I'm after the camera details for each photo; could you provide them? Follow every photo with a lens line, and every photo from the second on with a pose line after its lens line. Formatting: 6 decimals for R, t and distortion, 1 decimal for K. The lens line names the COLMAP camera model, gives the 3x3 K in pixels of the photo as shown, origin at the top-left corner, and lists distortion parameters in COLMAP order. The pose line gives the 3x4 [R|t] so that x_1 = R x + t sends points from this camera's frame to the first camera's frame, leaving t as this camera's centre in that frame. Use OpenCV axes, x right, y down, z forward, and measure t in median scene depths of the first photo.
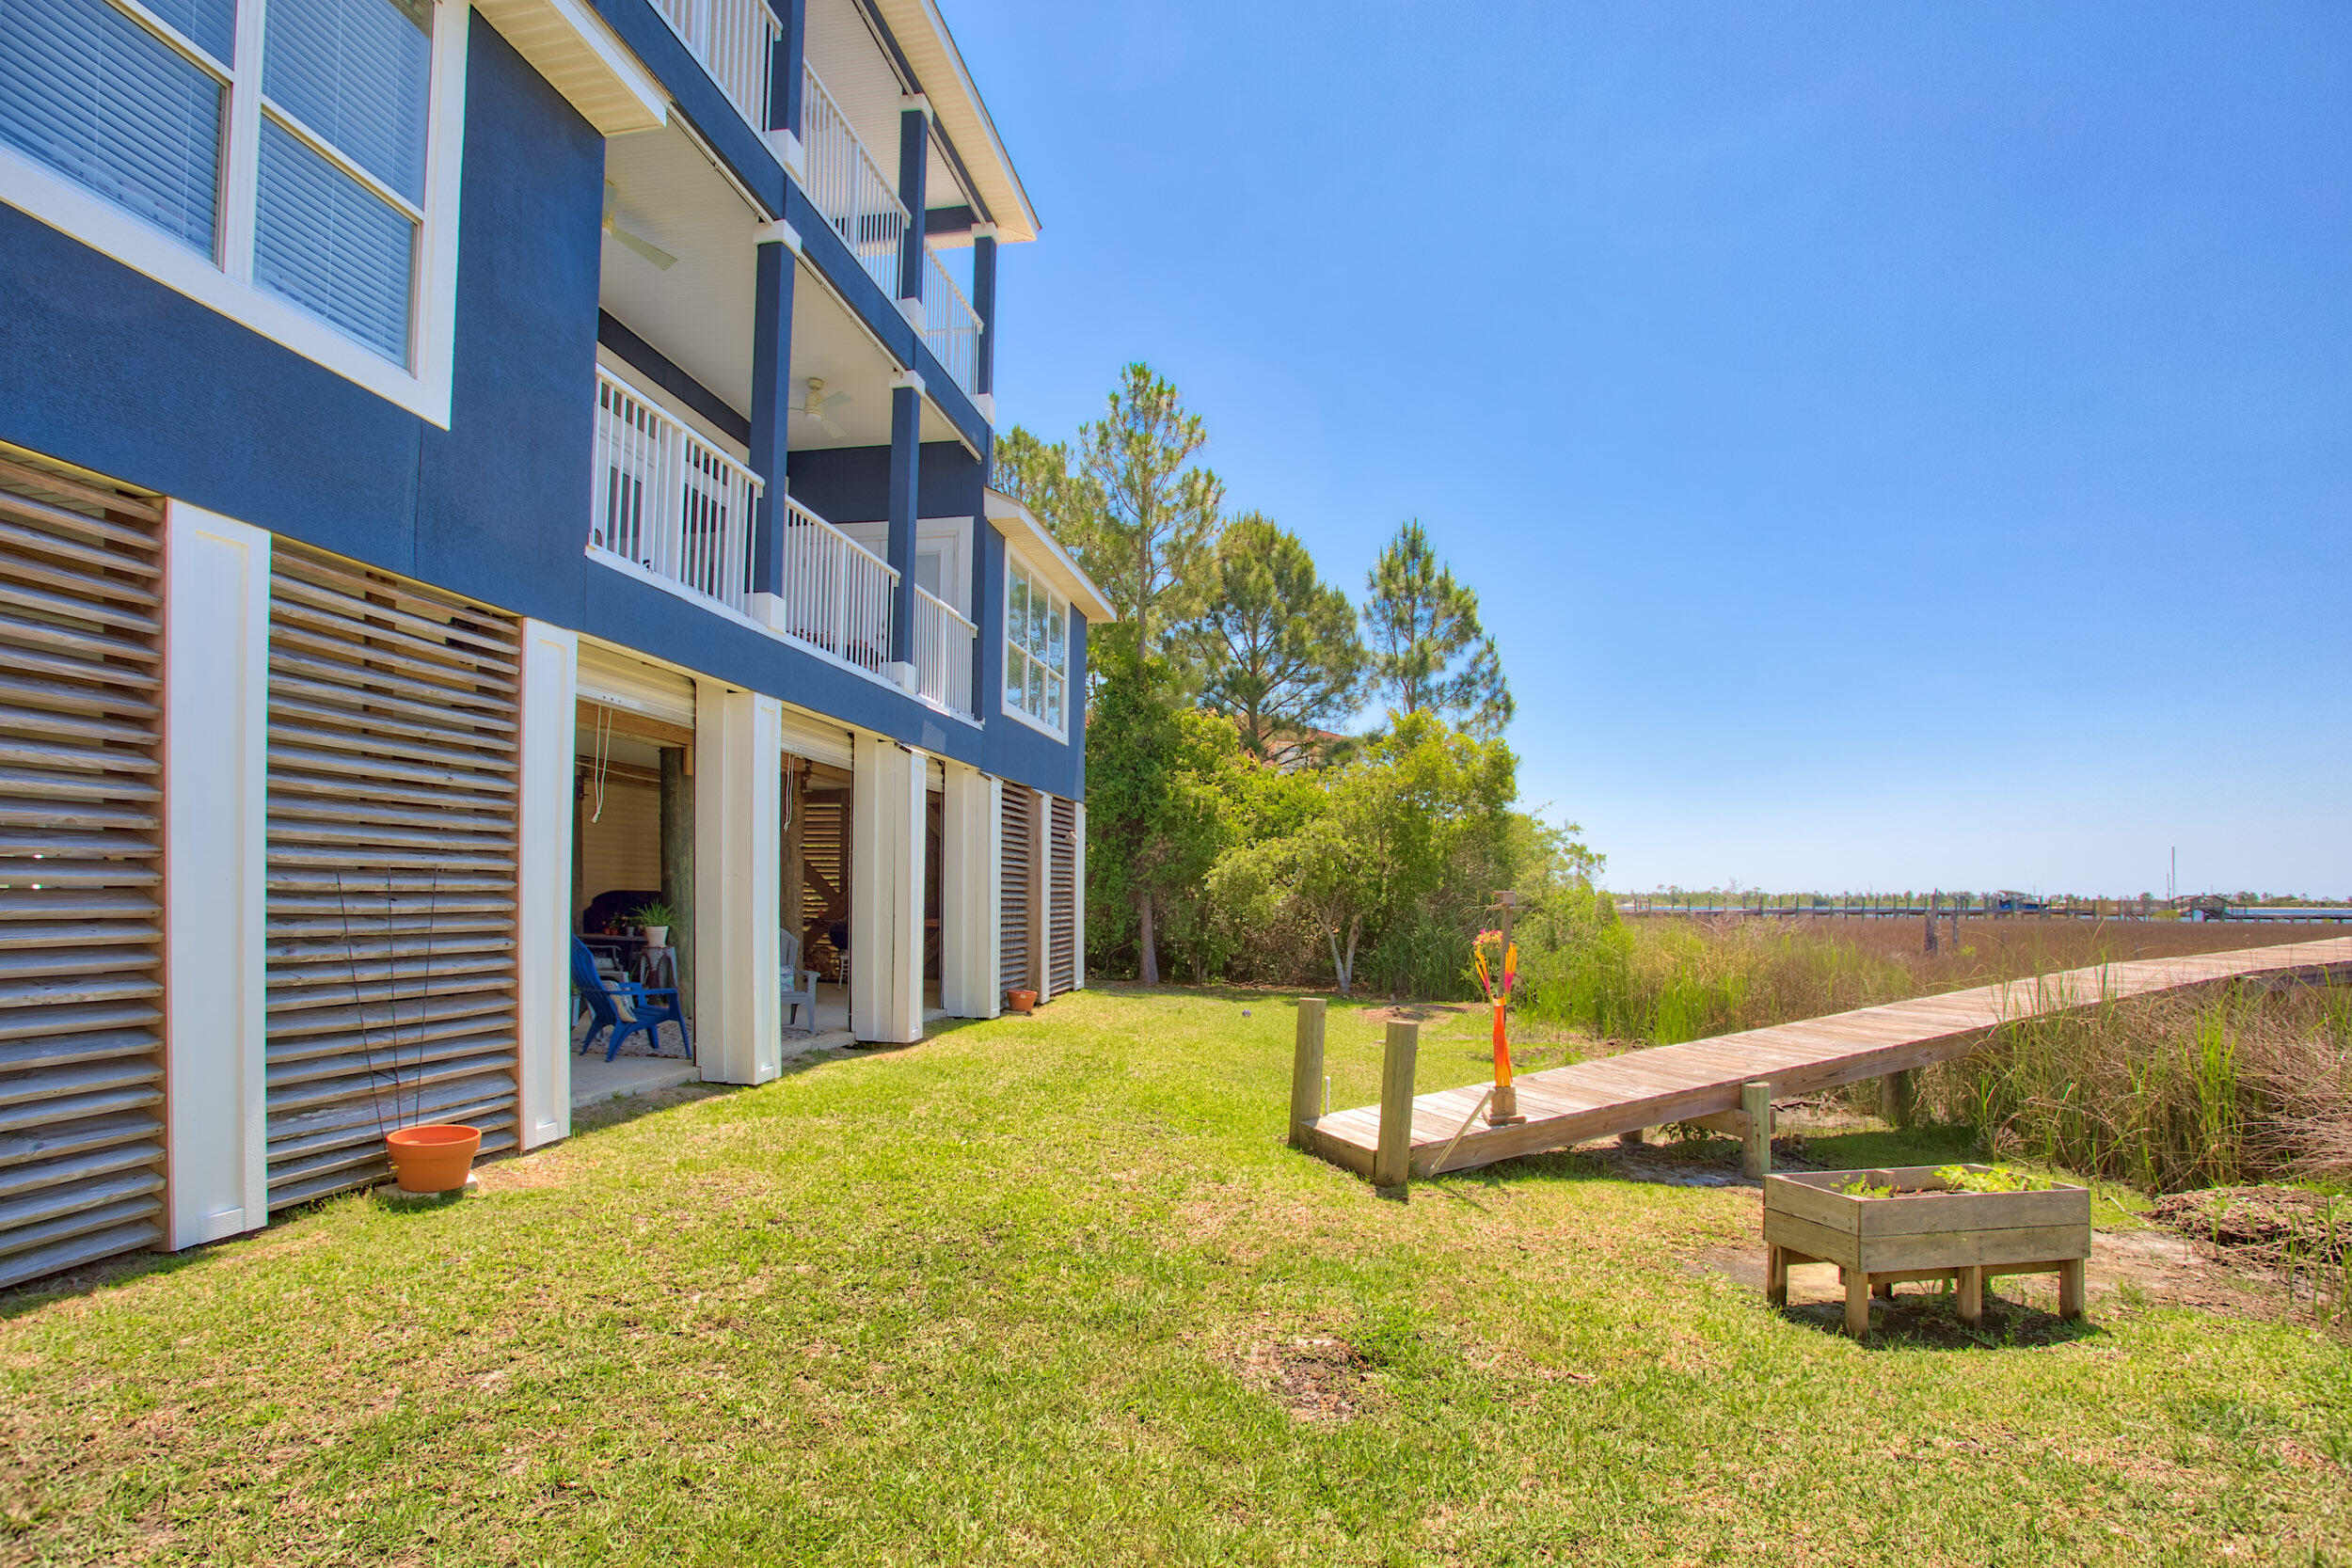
lens RADIAL K [[1279.9, 0, 1176.5], [0, 1279.9, 835.8], [0, 0, 1]] dist [-0.001619, 0.031288]
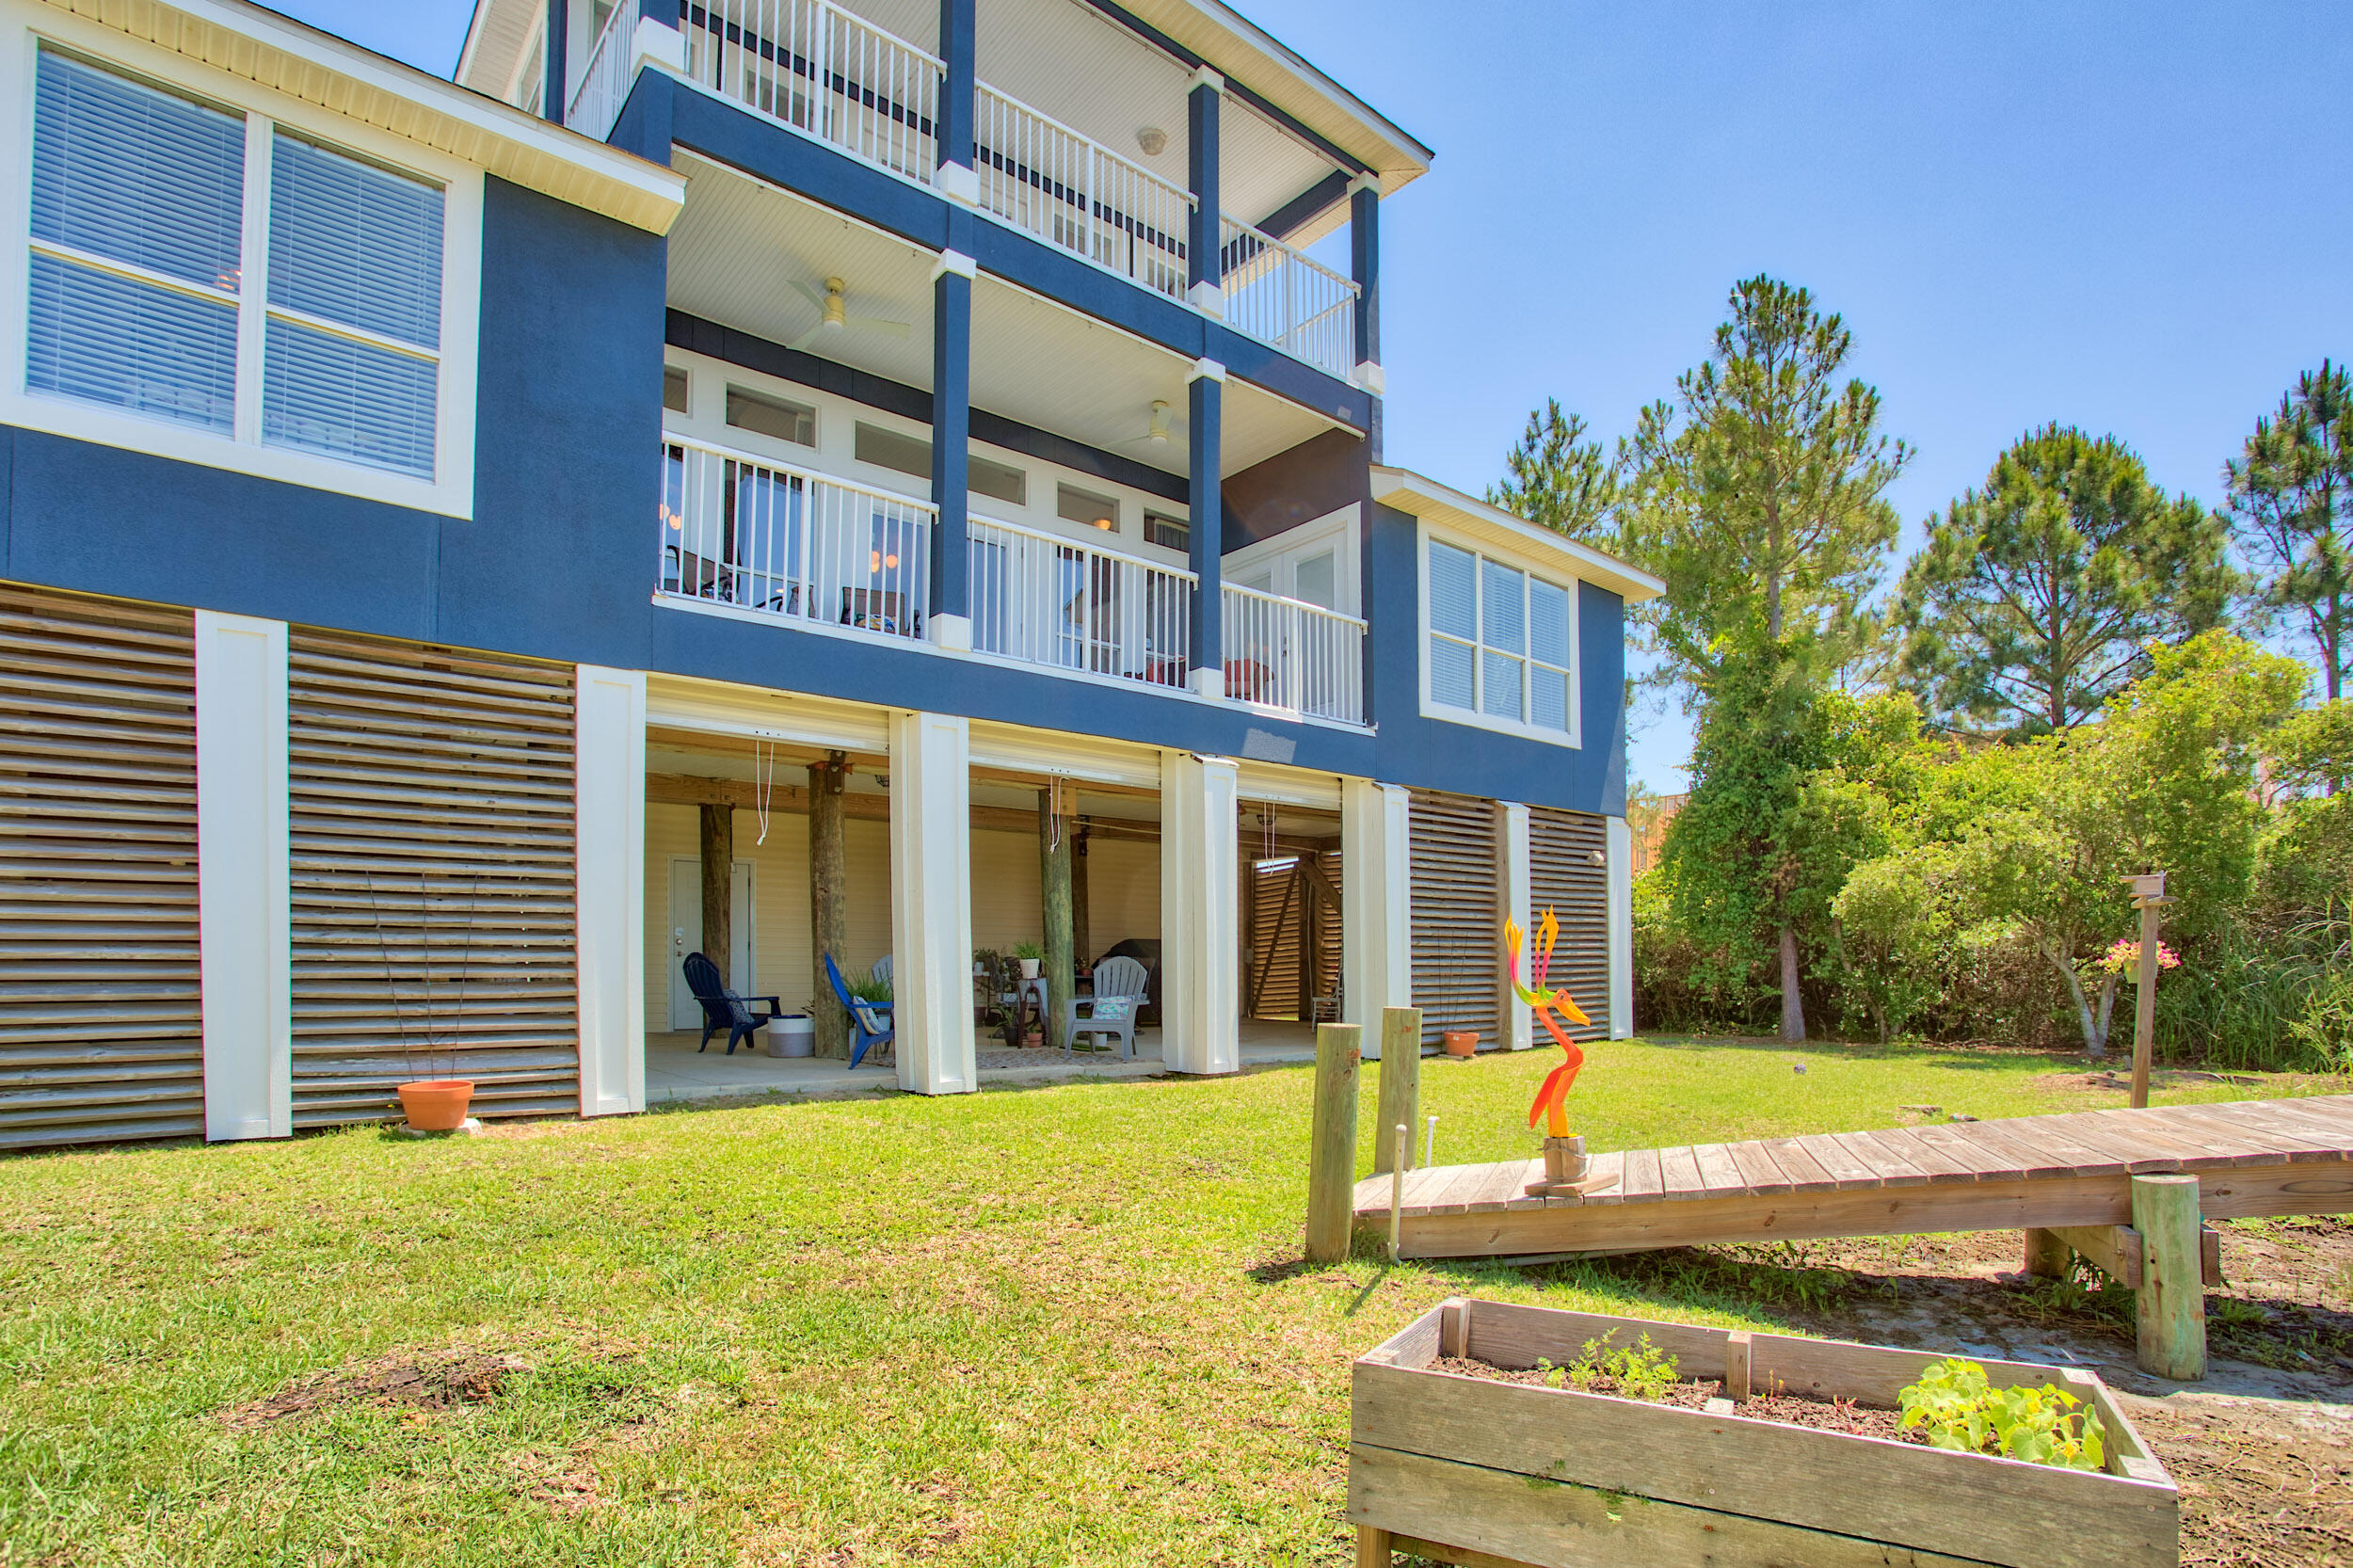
lens RADIAL K [[1256.5, 0, 1180.1], [0, 1256.5, 914.3], [0, 0, 1]] dist [-0.021785, 0.000675]
pose [[0.745232, -0.047798, -0.665090, 0.593965], [0.045402, 0.998750, -0.020905, 0.098346], [0.665258, -0.014617, 0.746470, 0.458590]]
